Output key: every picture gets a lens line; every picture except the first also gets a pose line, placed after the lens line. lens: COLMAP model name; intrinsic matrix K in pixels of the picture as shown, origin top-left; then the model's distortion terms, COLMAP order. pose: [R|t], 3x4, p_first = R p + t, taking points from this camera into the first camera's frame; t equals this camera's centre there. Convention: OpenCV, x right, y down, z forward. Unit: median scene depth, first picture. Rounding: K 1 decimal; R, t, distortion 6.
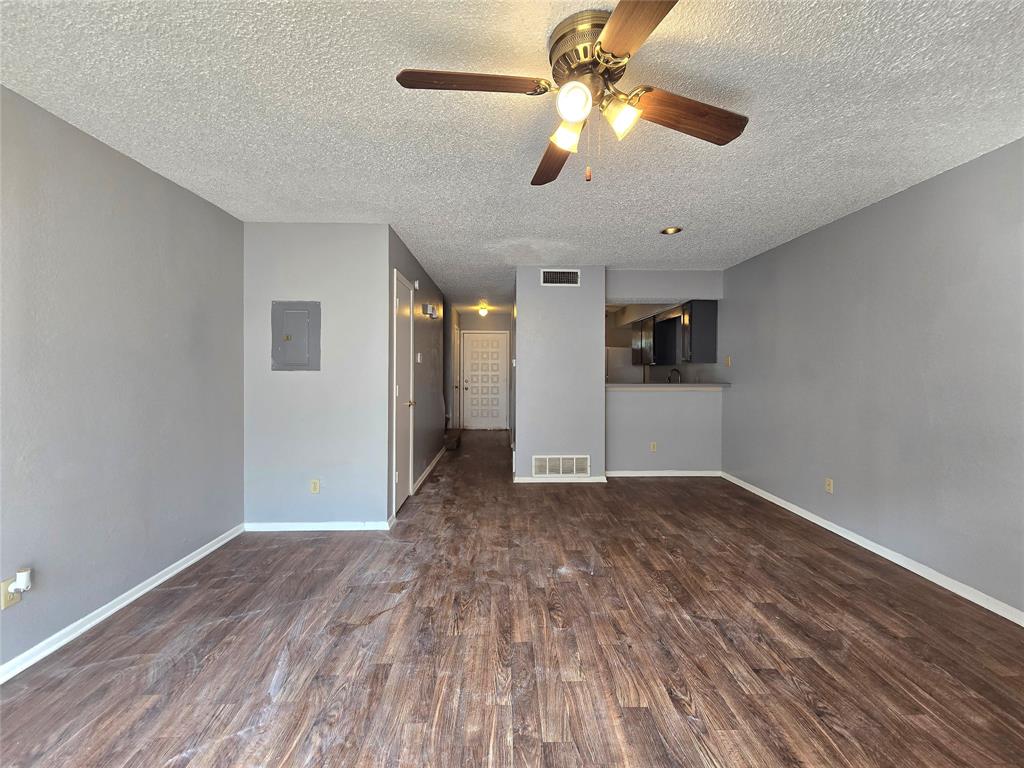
lens RADIAL K [[423.5, 0, 518.3], [0, 423.5, 377.1], [0, 0, 1]] dist [0.001215, 0.000563]
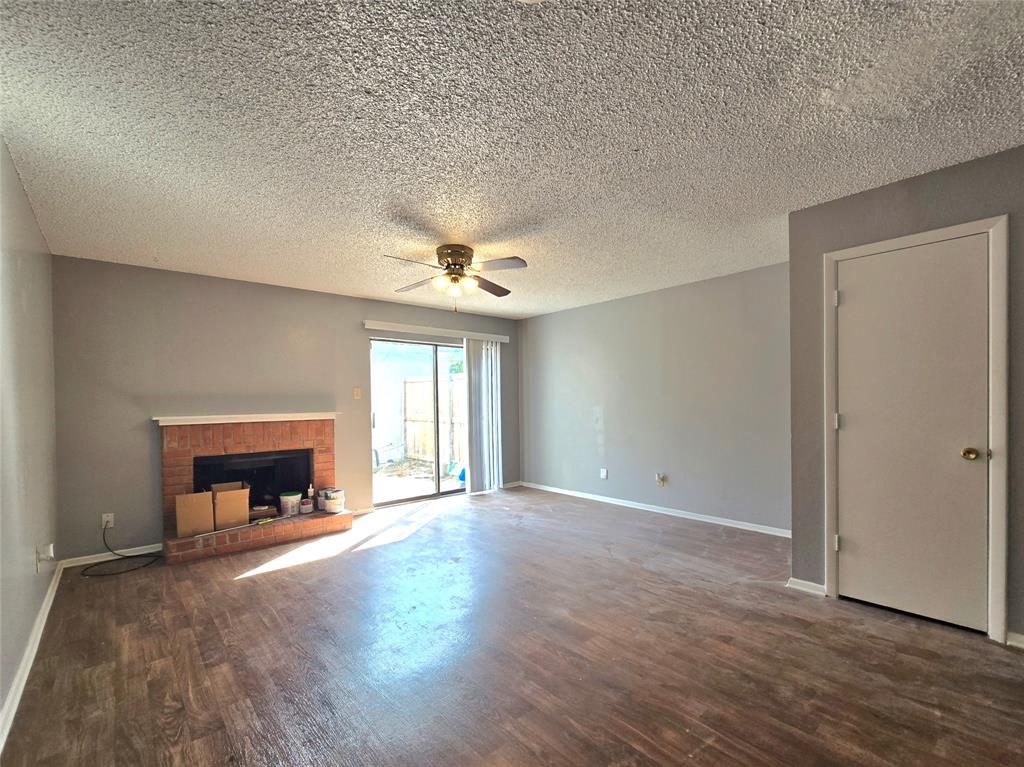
lens RADIAL K [[423.5, 0, 515.6], [0, 423.5, 392.5], [0, 0, 1]] dist [0.001215, 0.000563]
pose [[-0.755804, -0.000436, -0.654798, 0.647444], [-0.001123, 0.999999, 0.000629, -0.007669], [0.654797, 0.001211, -0.755804, 1.352401]]
